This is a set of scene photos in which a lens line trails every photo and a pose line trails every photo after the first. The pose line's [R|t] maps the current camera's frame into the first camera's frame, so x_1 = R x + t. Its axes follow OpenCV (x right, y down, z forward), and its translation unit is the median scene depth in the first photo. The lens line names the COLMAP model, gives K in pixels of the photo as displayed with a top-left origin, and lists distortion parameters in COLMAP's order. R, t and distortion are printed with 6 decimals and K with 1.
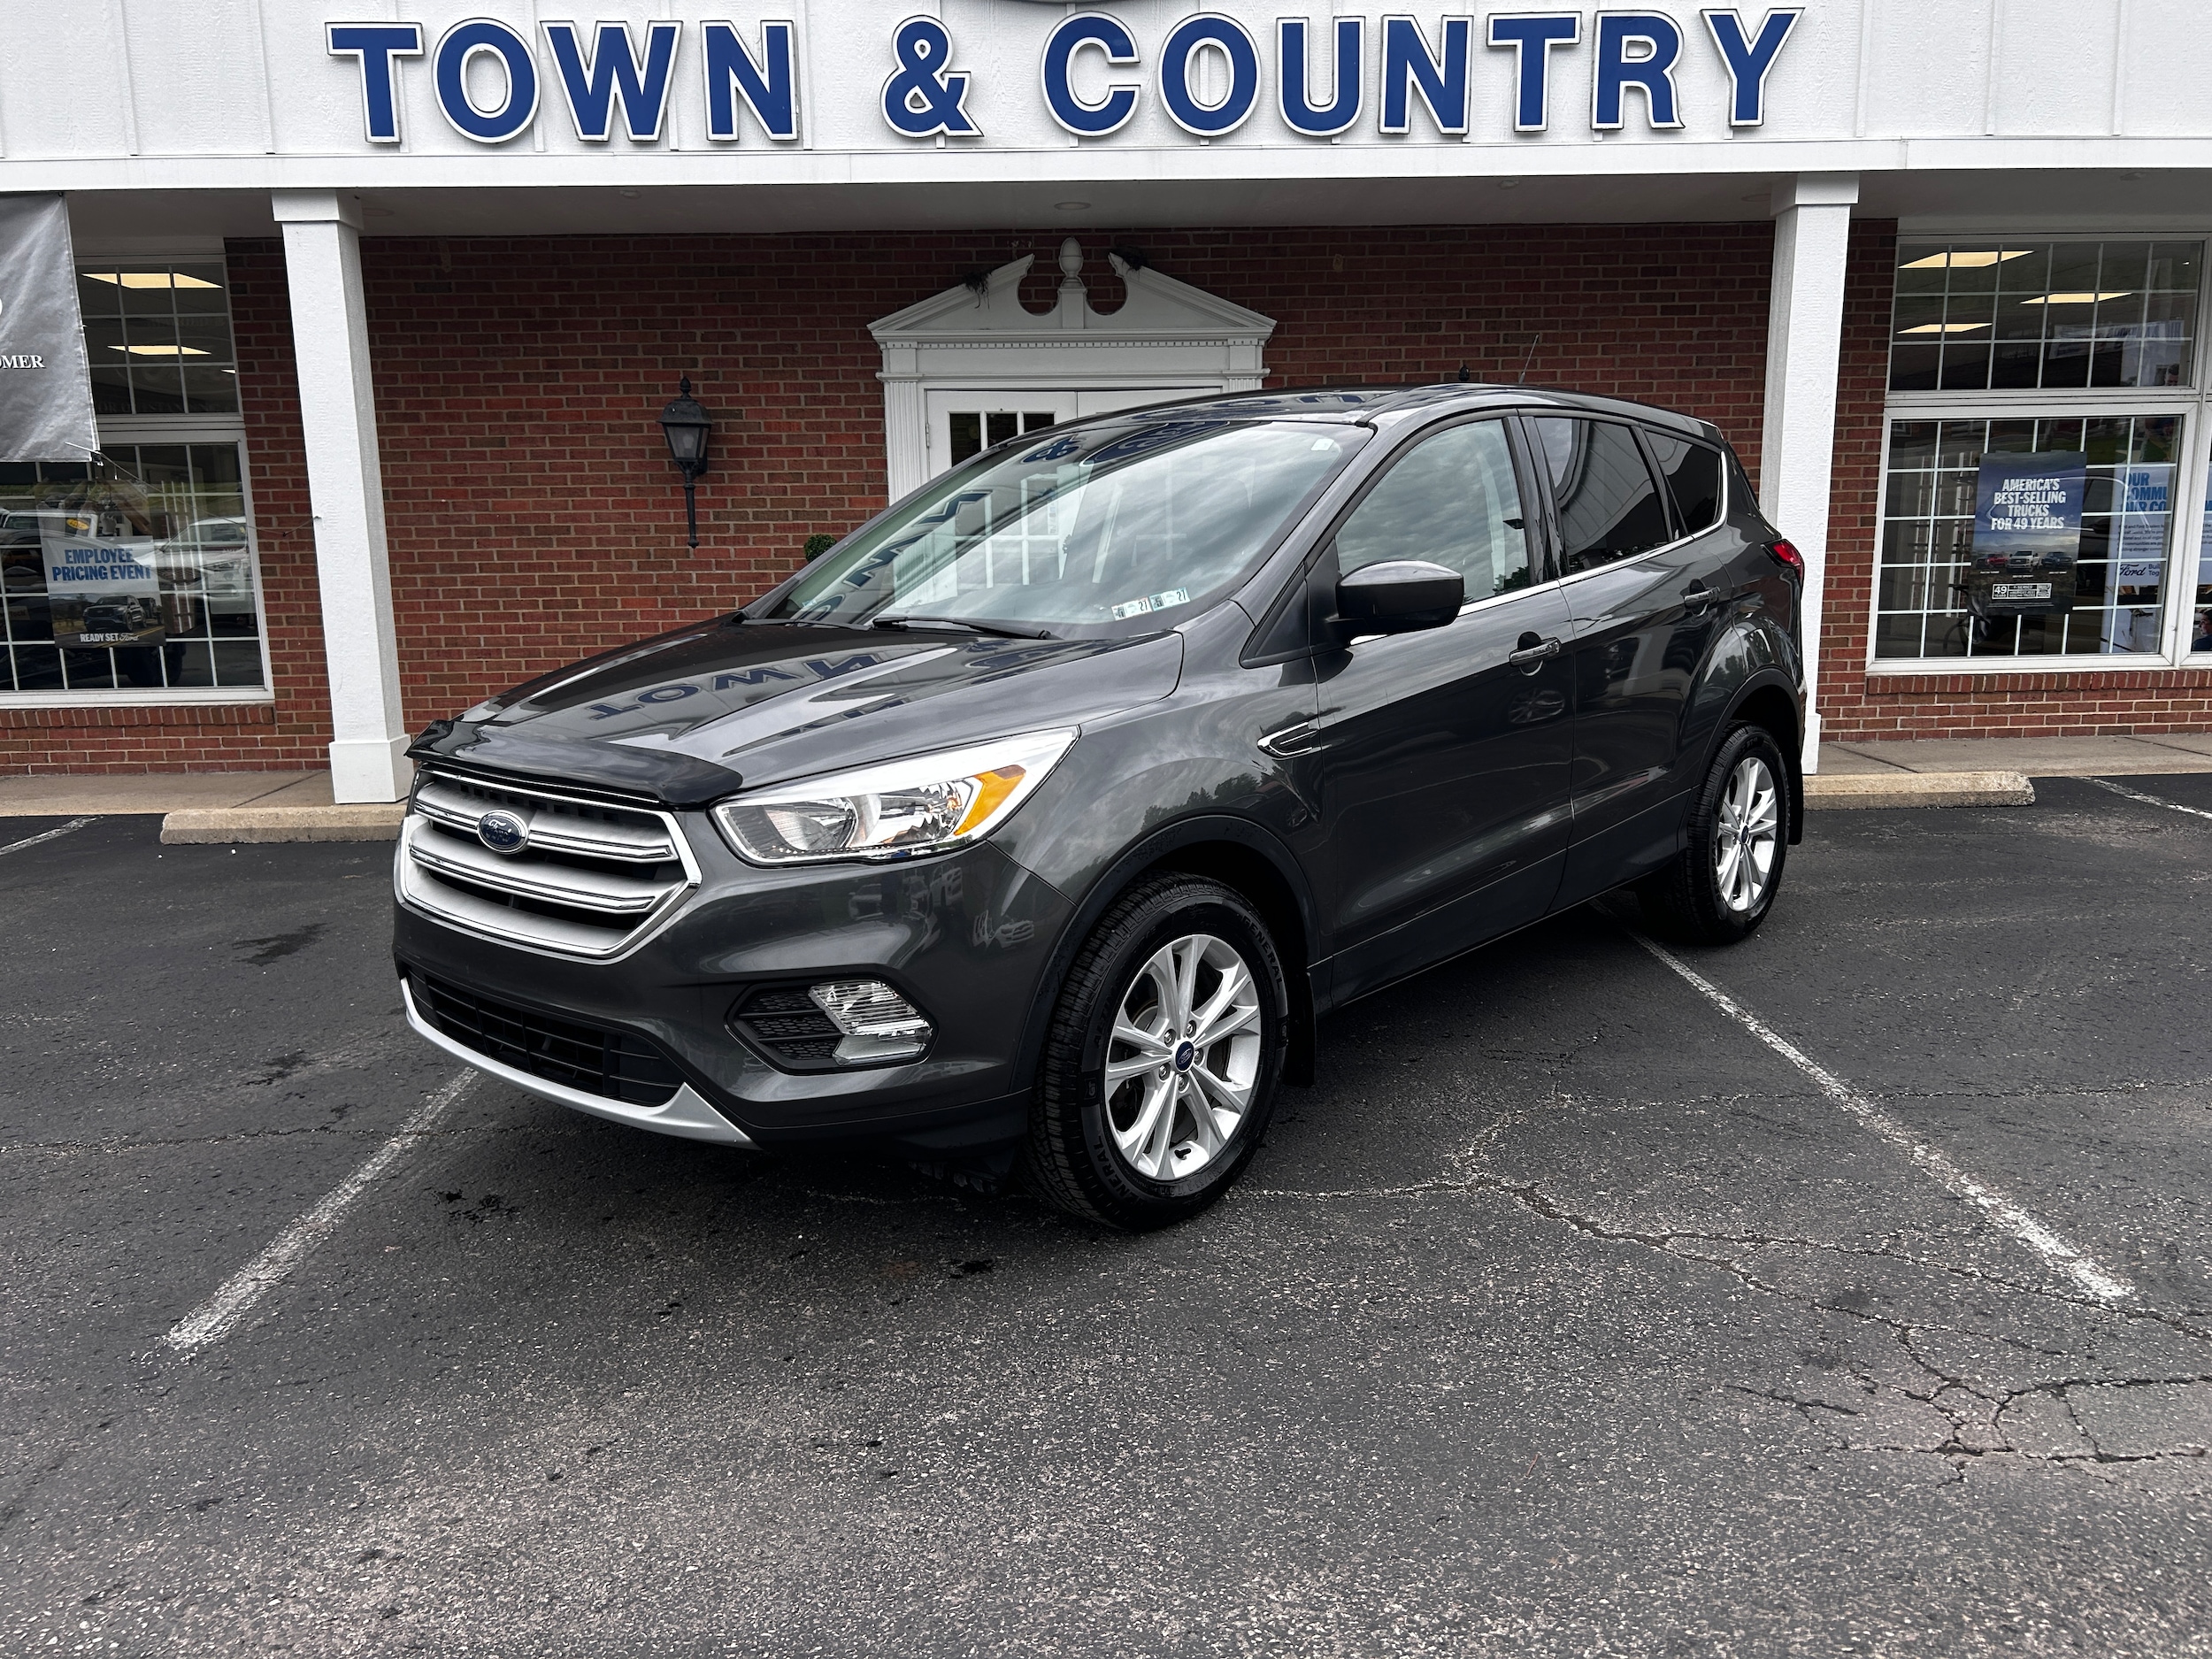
lens RADIAL K [[1666.9, 0, 1105.2], [0, 1666.9, 846.3], [0, 0, 1]] dist [0.049952, -0.054614]
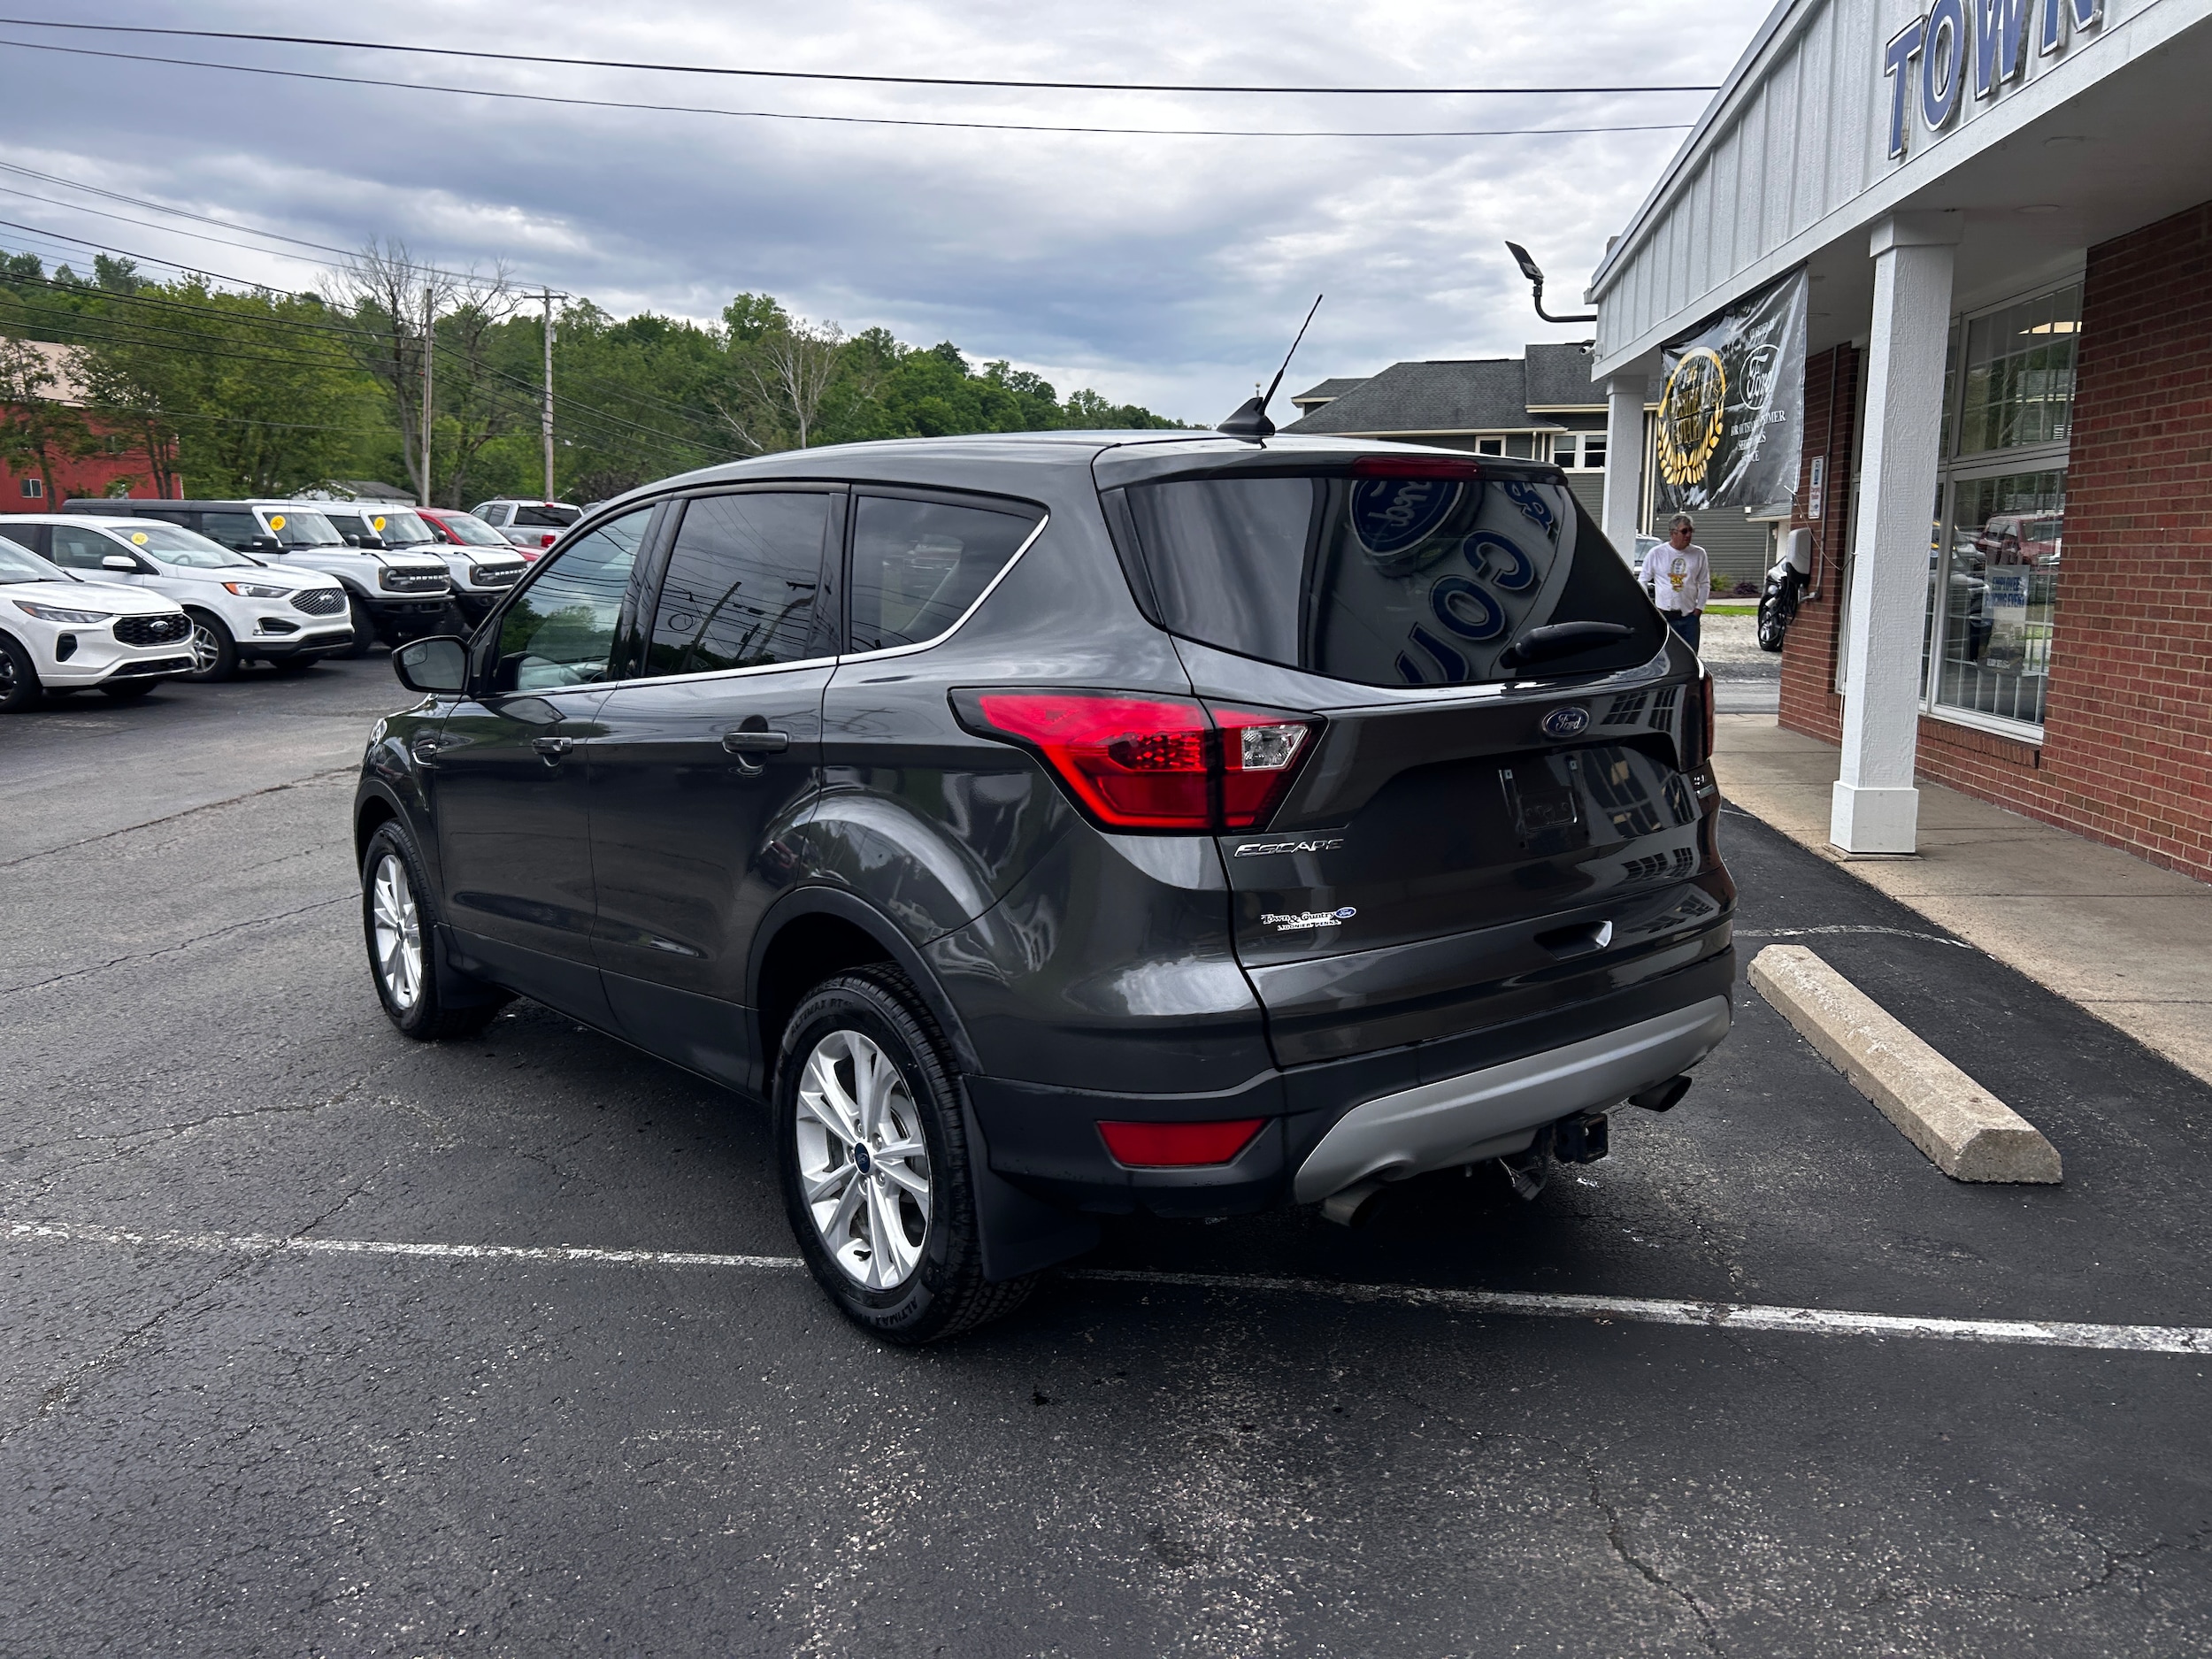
lens RADIAL K [[1666.9, 0, 1089.4], [0, 1666.9, 847.5], [0, 0, 1]] dist [0.049952, -0.054614]
pose [[-0.157886, 0.186388, -0.969707, 0.616931], [-0.174934, 0.961212, 0.213237, -0.170005], [0.971838, 0.203302, -0.119157, 0.751401]]
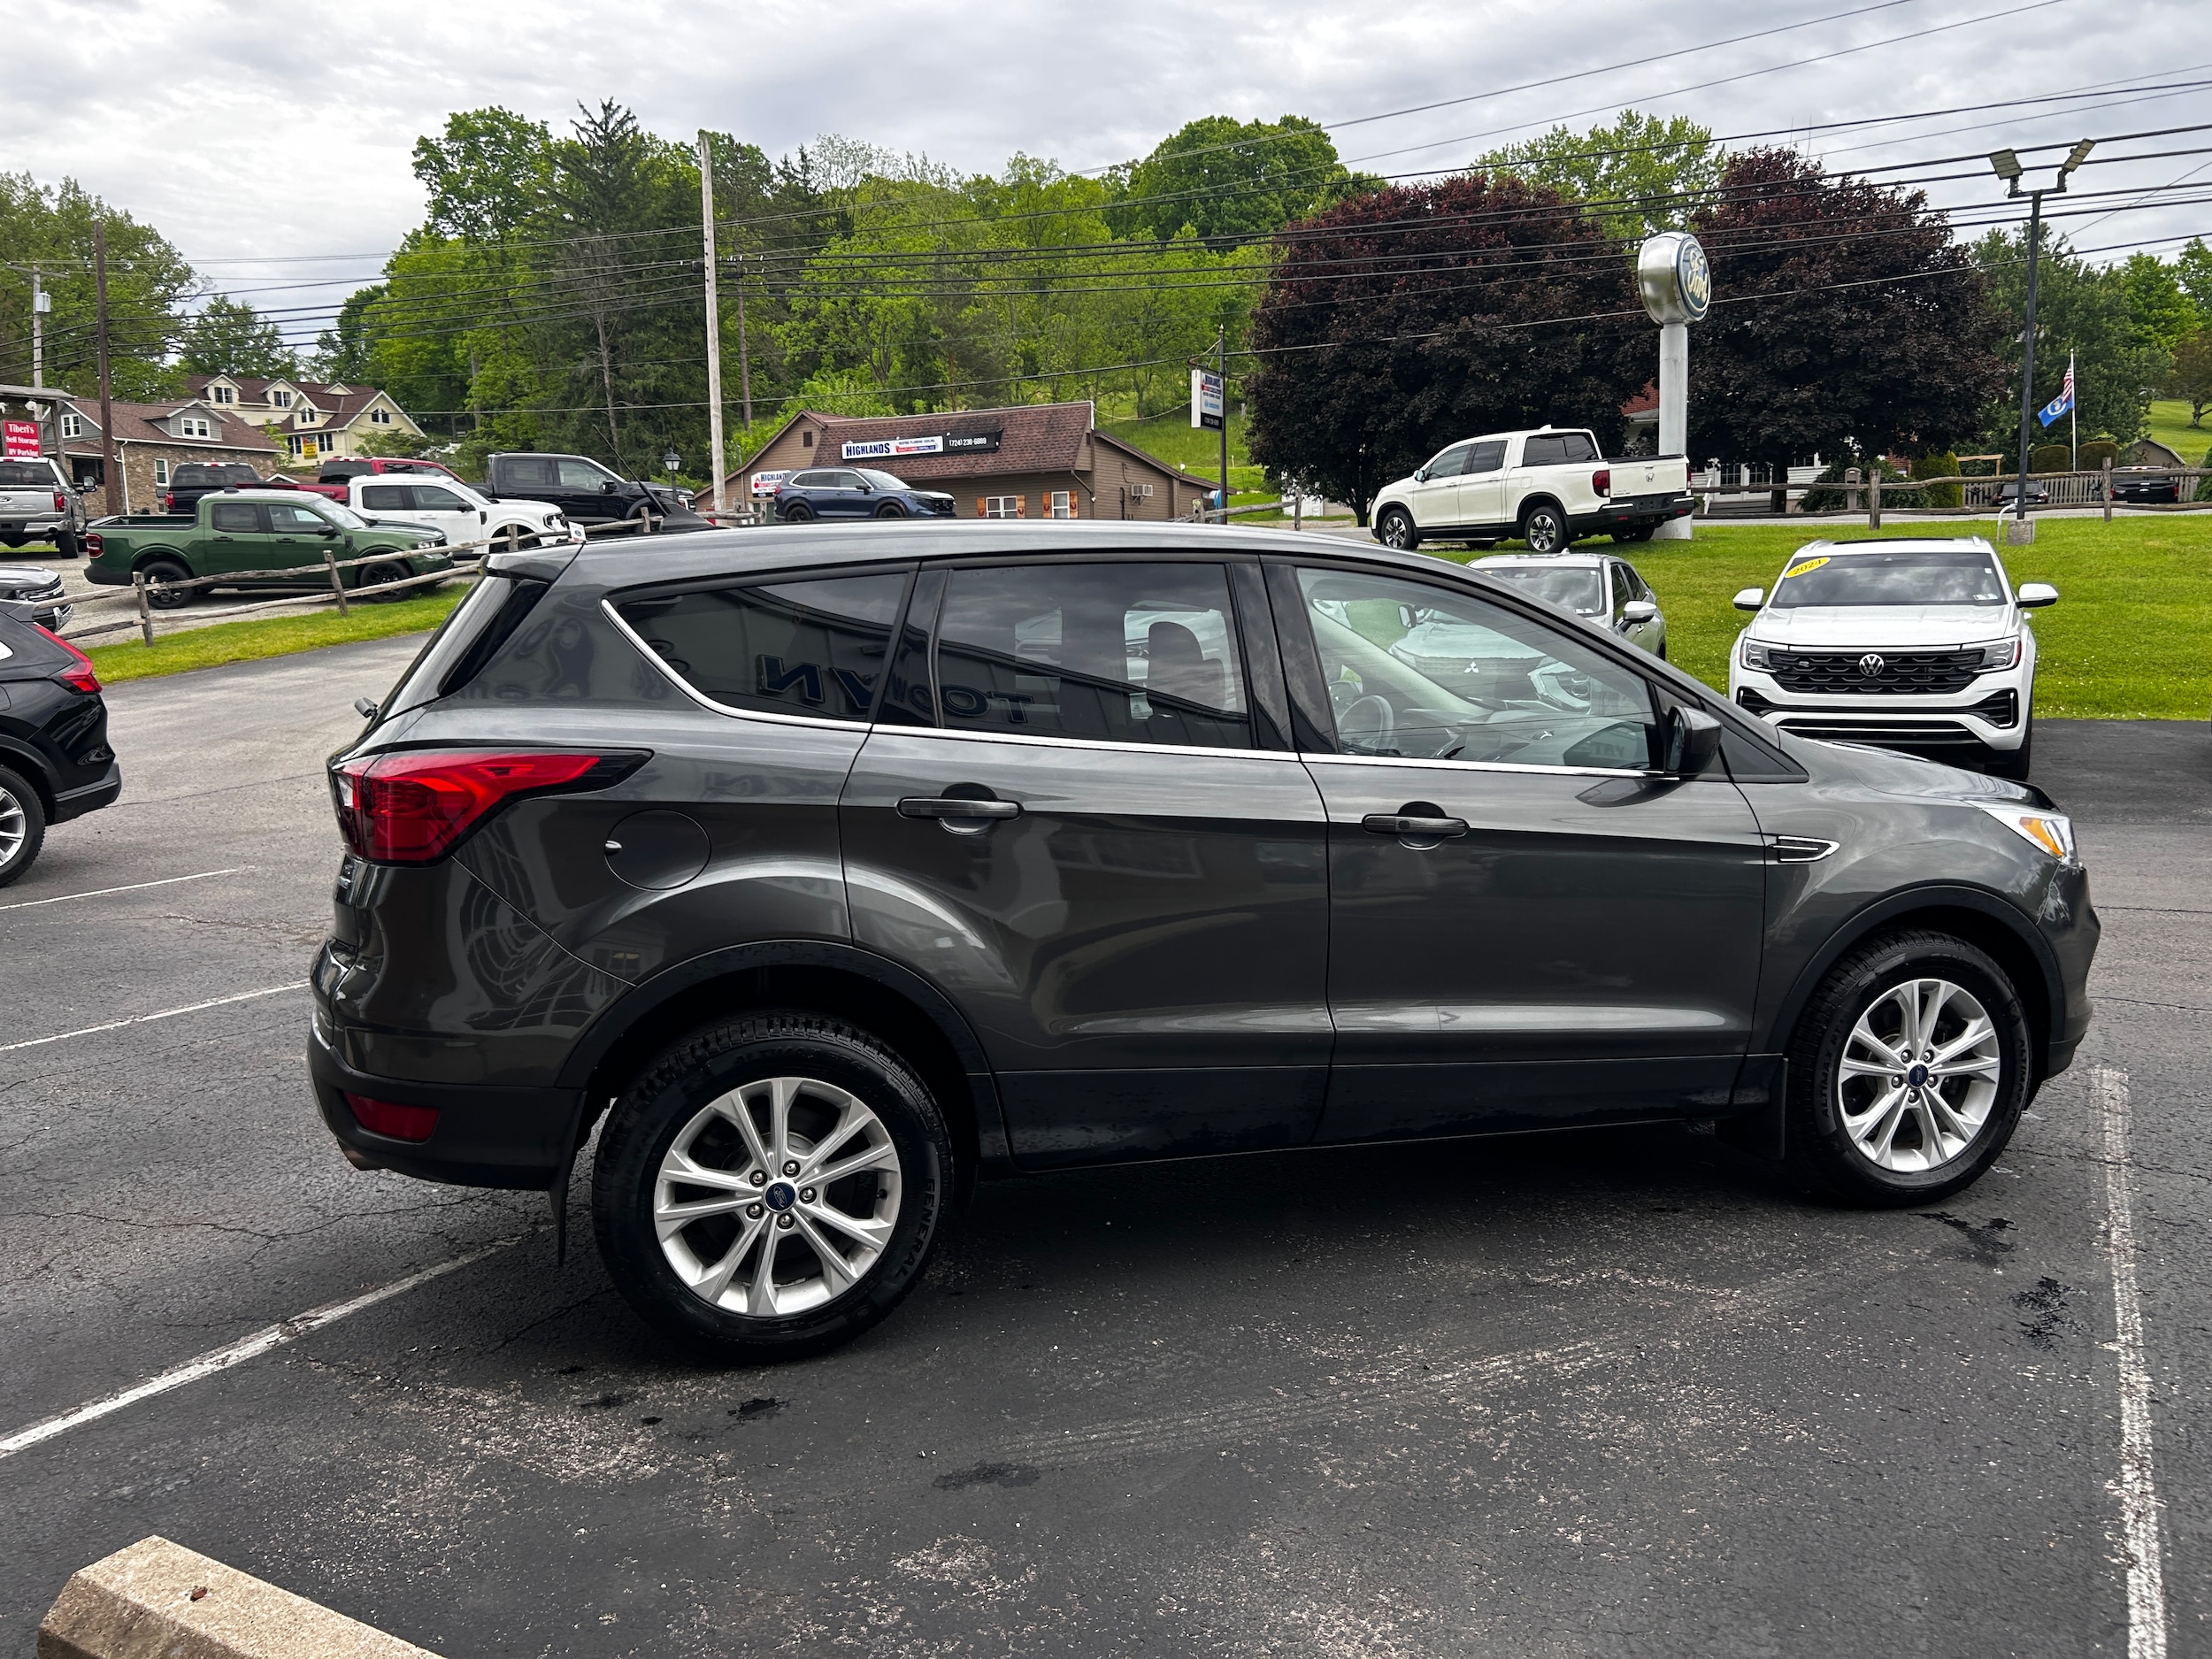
lens RADIAL K [[1666.9, 0, 1124.3], [0, 1666.9, 836.1], [0, 0, 1]] dist [0.049952, -0.054614]
pose [[-0.858443, -0.036345, 0.511620, -0.204060], [0.128153, 0.950651, 0.282560, -0.225954], [-0.496642, 0.308127, -0.811422, 1.090445]]
